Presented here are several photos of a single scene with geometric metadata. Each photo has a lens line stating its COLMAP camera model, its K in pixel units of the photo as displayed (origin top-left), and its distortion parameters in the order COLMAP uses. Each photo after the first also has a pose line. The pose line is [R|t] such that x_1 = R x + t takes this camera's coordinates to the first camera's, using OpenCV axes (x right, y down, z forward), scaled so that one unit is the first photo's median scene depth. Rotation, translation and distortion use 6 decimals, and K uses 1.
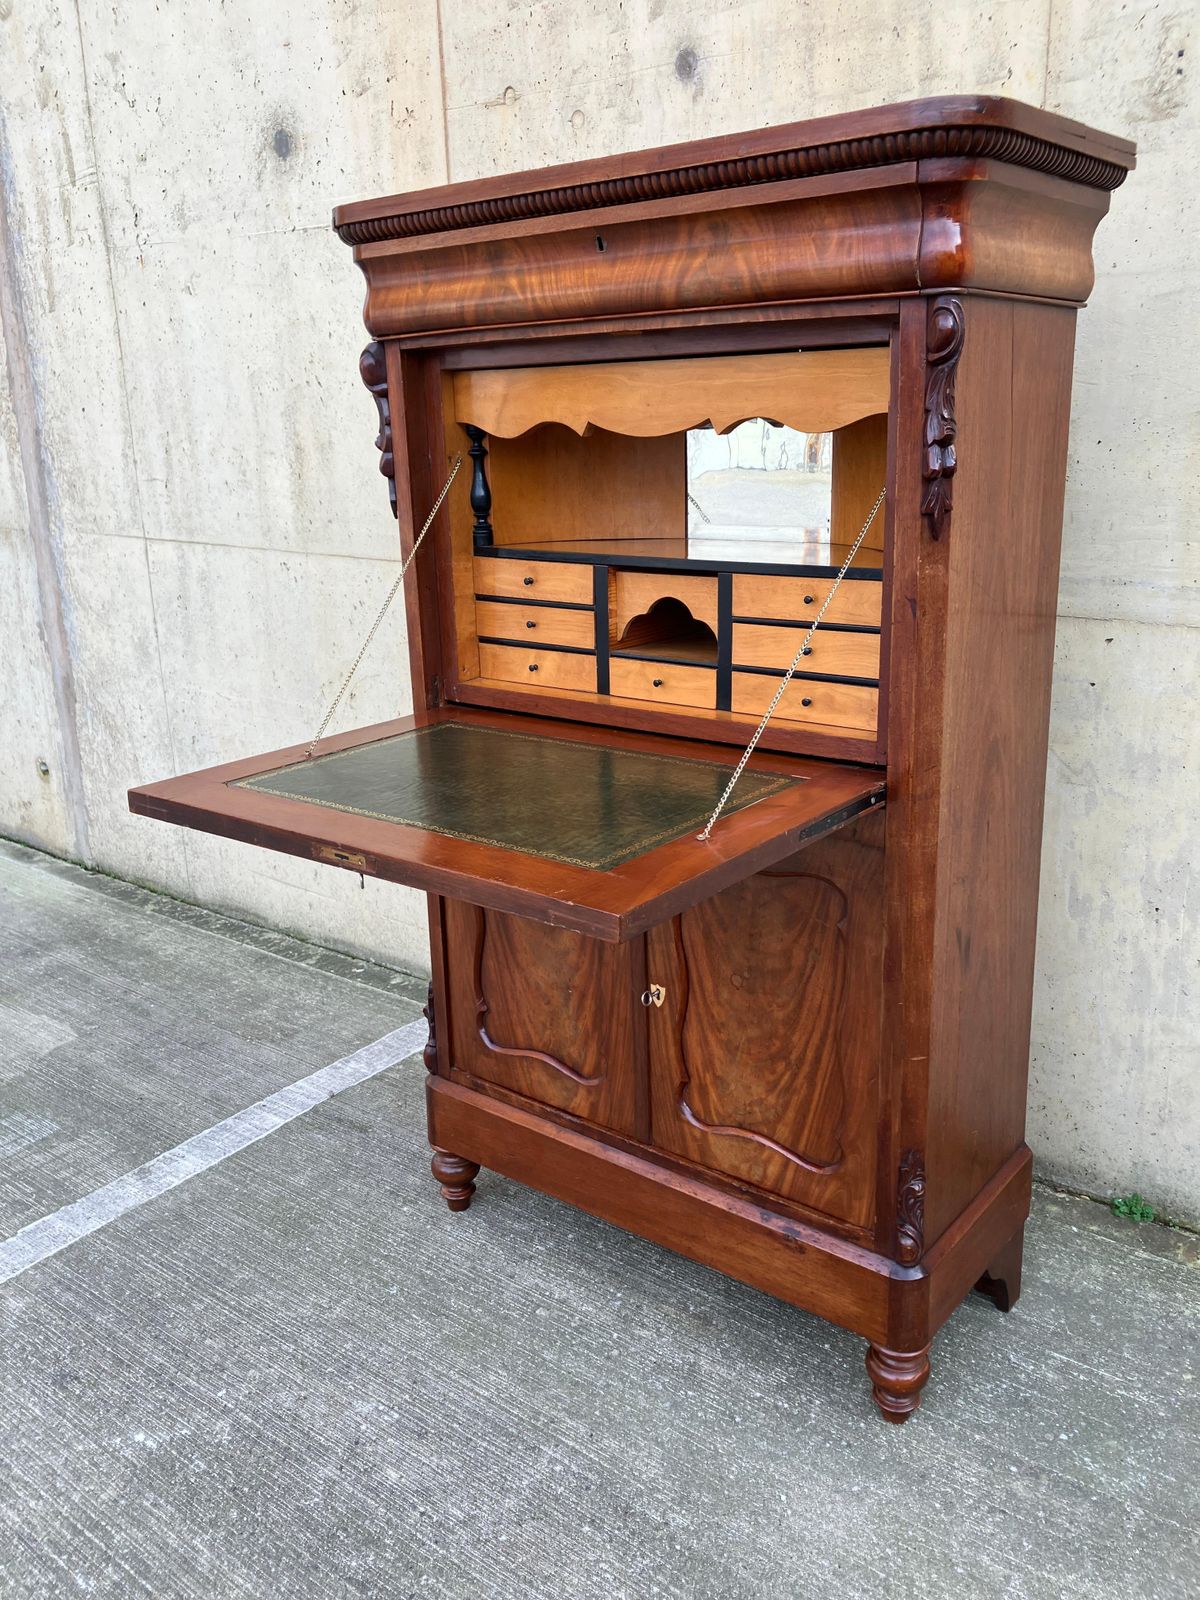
lens RADIAL K [[1314.5, 0, 605.4], [0, 1314.5, 771.4], [0, 0, 1]] dist [0.014446, 0.006276]
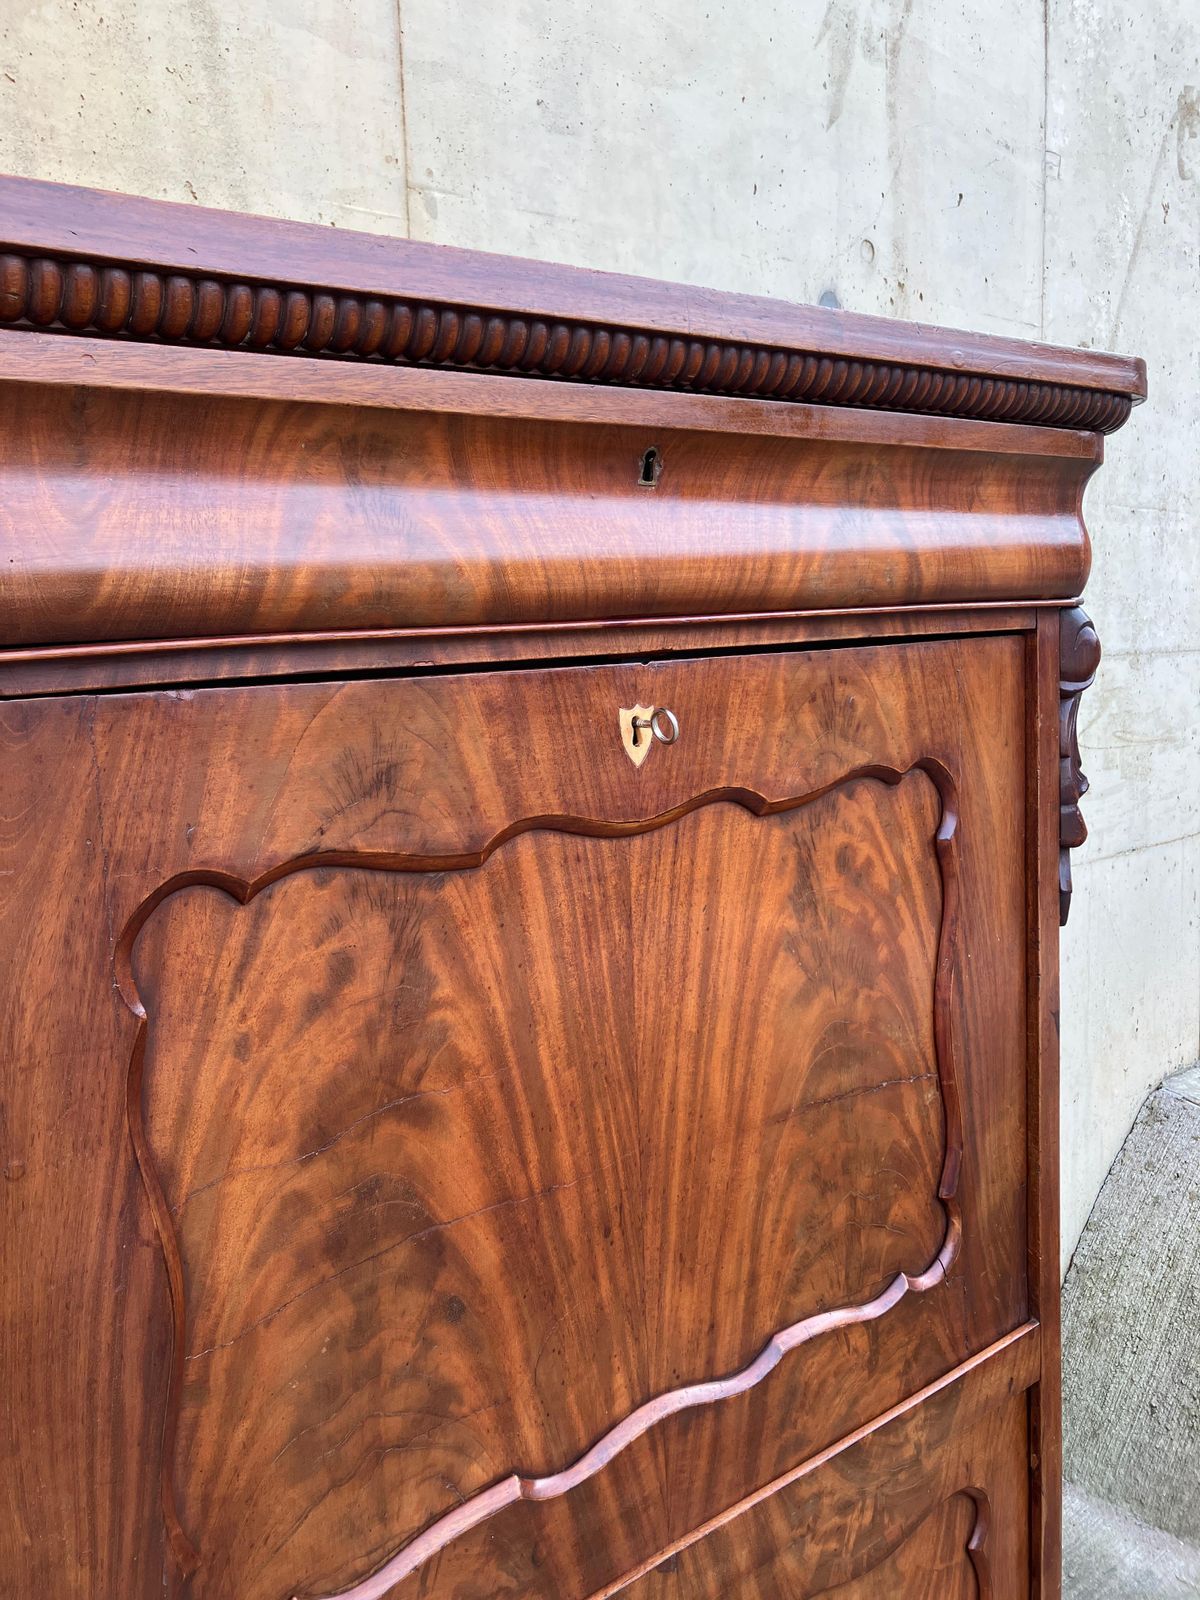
lens RADIAL K [[1289.9, 0, 608.3], [0, 1289.9, 783.4], [0, 0, 1]] dist [0.094362, -0.112454]
pose [[0.227664, -0.097647, 0.968831, -0.393718], [0.303179, 0.952612, 0.024768, -0.271601], [-0.925338, 0.288091, 0.246480, 0.814662]]
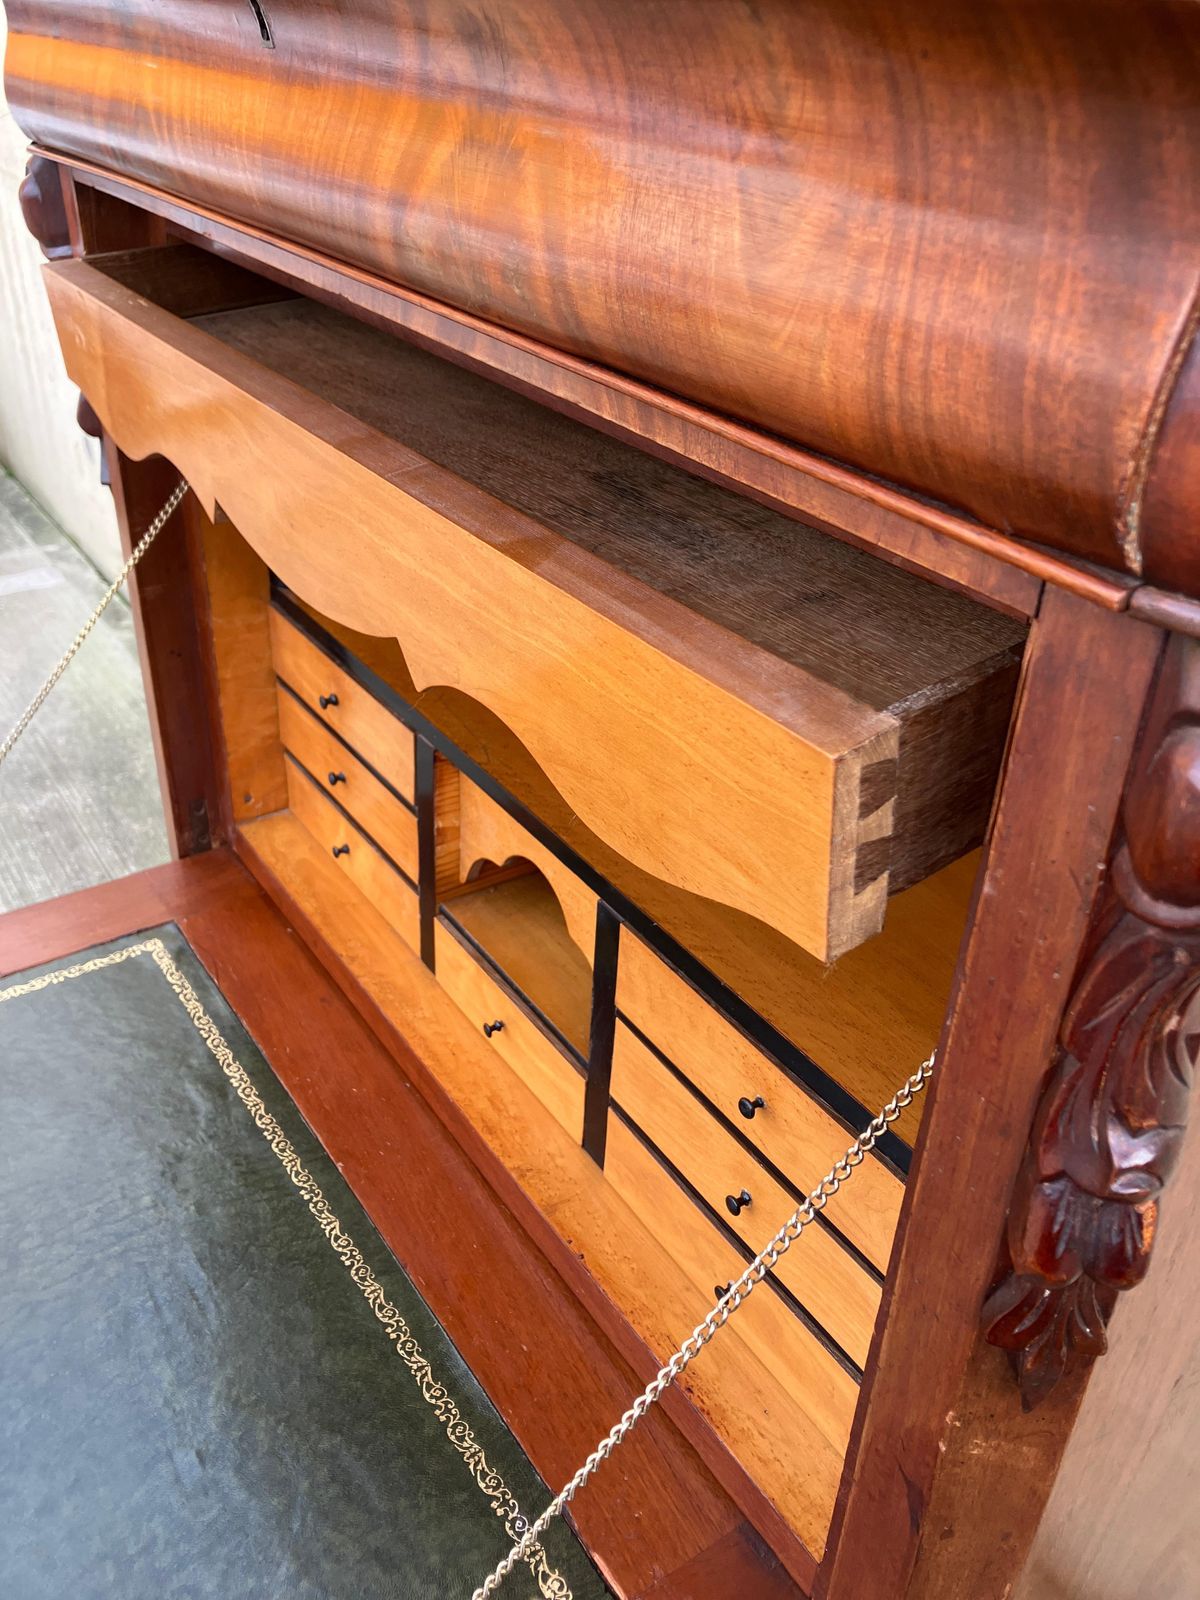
lens RADIAL K [[1333.6, 0, 596.5], [0, 1333.6, 771.7], [0, 0, 1]] dist [0.005958, 0.016527]
pose [[0.953104, 0.207186, -0.220604, 0.158913], [-0.143301, 0.950988, 0.274021, -0.285179], [0.266565, -0.229558, 0.936080, 0.590528]]
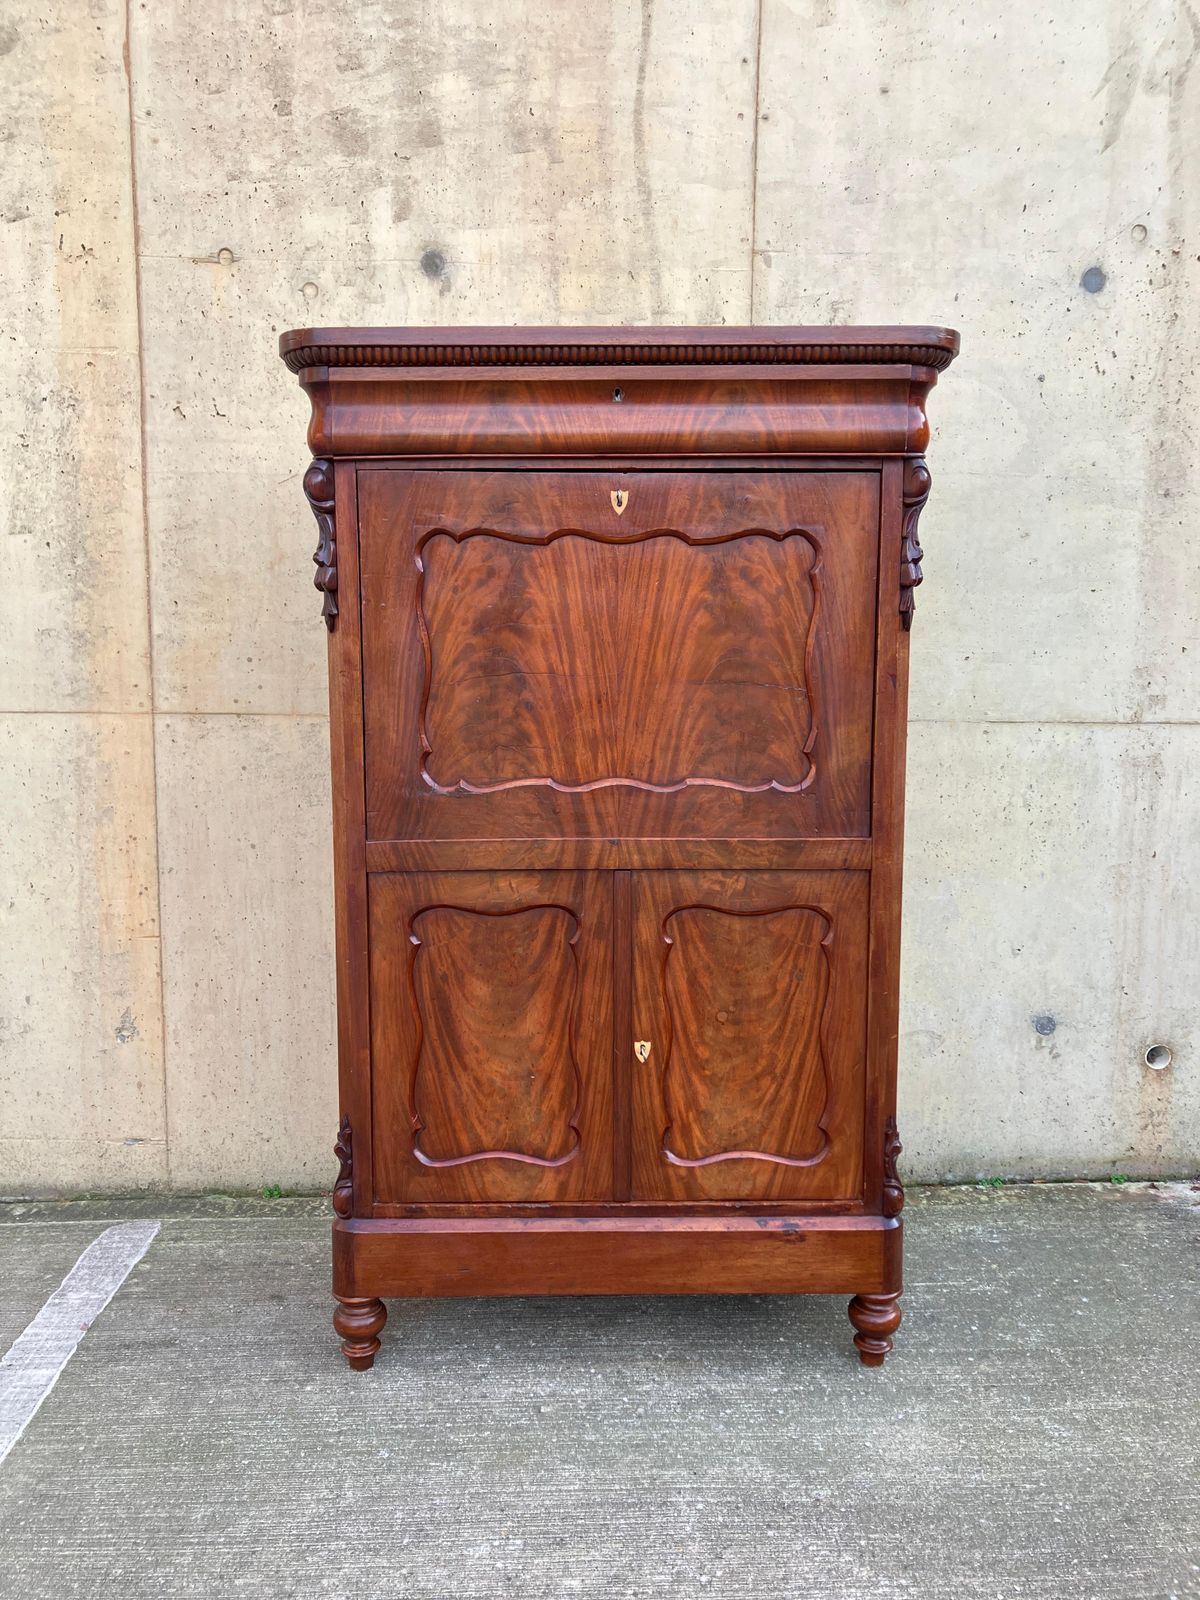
lens RADIAL K [[1300.2, 0, 608.2], [0, 1300.2, 775.4], [0, 0, 1]] dist [0.026677, -0.005146]
pose [[0.778493, -0.047343, 0.625865, -0.669570], [0.148370, 0.982771, -0.110212, 0.059795], [-0.609864, 0.178659, 0.772105, 0.132957]]
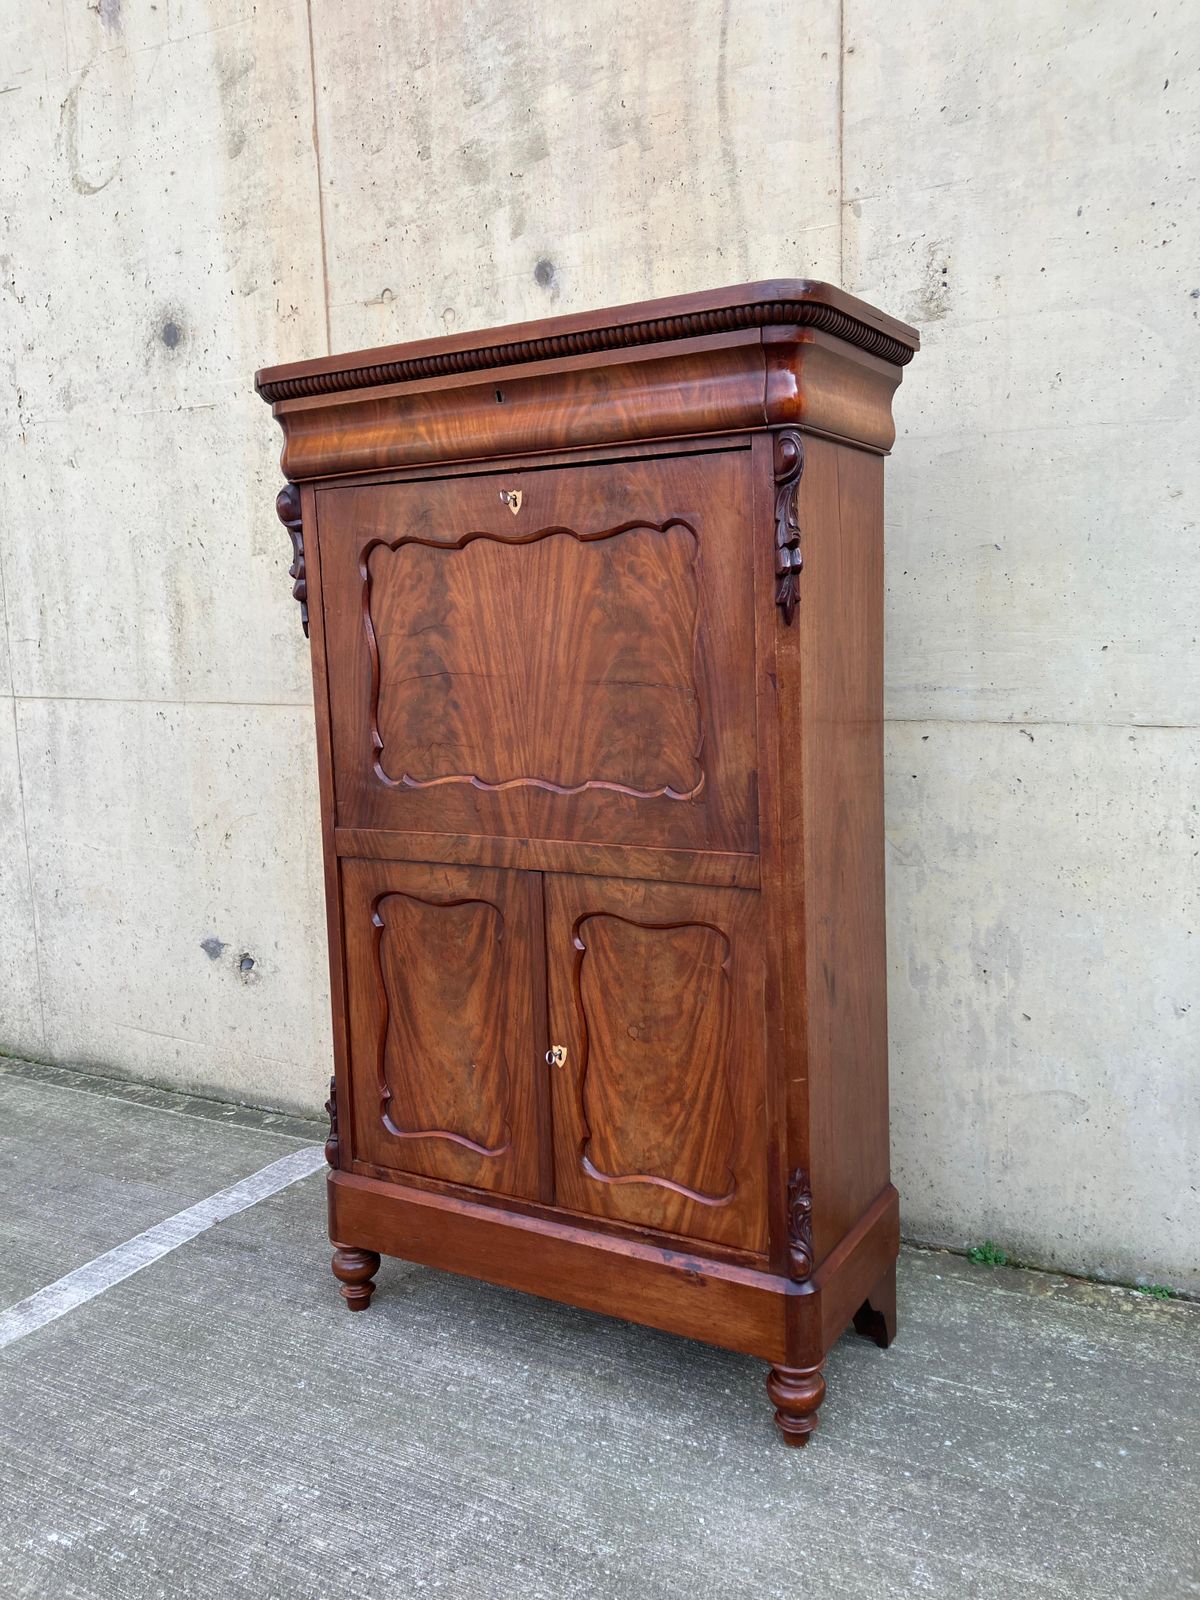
lens RADIAL K [[1311.5, 0, 608.9], [0, 1311.5, 765.3], [0, 0, 1]] dist [0.035098, -0.003412]
pose [[0.989705, -0.019506, 0.141788, -0.070569], [0.042007, 0.986627, -0.157490, 0.107854], [-0.136820, 0.161824, 0.977289, -0.112951]]
